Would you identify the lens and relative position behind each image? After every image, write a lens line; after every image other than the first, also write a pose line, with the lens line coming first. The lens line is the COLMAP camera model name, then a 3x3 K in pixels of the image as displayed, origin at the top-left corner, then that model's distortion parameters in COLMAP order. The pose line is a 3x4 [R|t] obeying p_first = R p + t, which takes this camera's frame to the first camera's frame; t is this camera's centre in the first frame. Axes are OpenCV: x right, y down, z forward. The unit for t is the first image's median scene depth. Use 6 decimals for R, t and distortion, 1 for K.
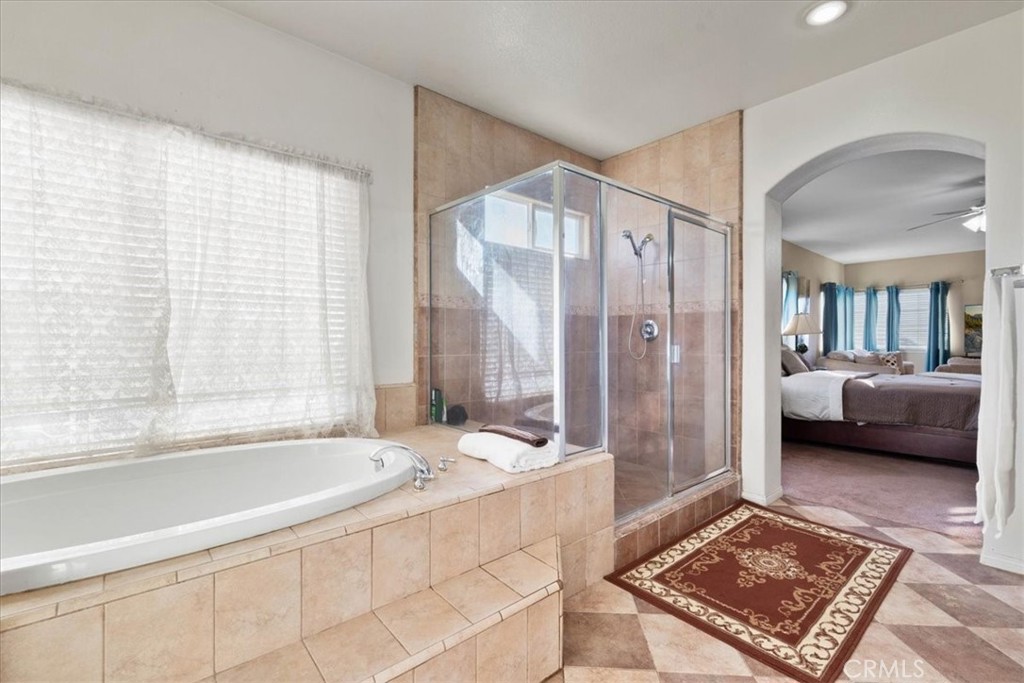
lens RADIAL K [[454.3, 0, 510.1], [0, 454.3, 338.4], [0, 0, 1]] dist [-0.009602, -0.000957]
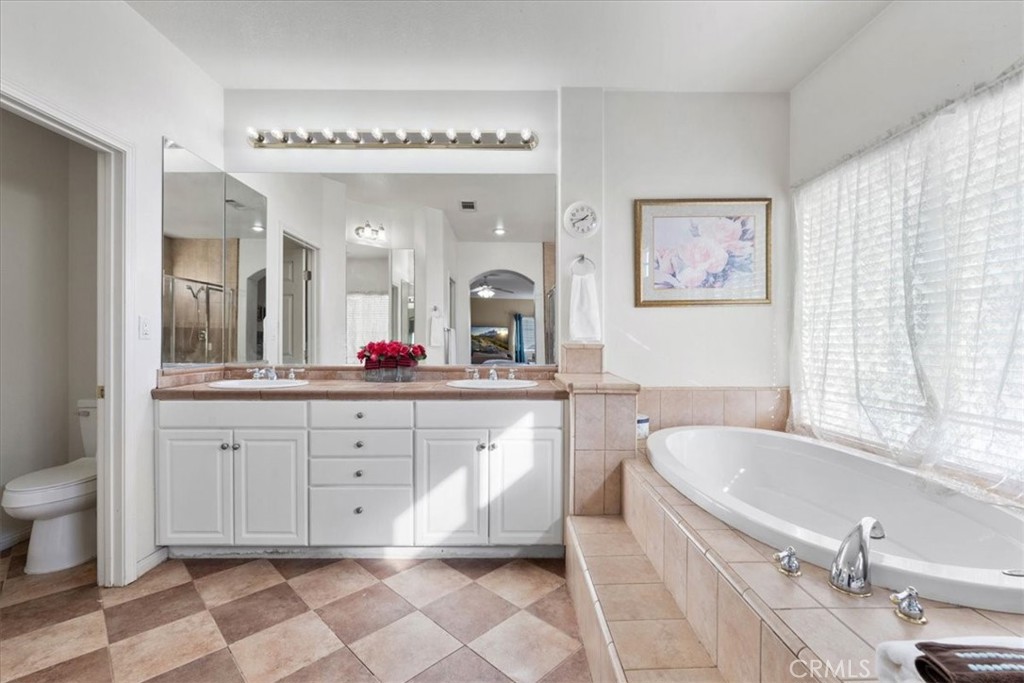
lens RADIAL K [[454.3, 0, 512.8], [0, 454.3, 340.6], [0, 0, 1]] dist [-0.009602, -0.000957]
pose [[-0.640861, 0.001239, -0.767656, 0.546096], [-0.002710, 0.999989, 0.003877, -0.016077], [0.767652, 0.004565, -0.640851, 1.025315]]
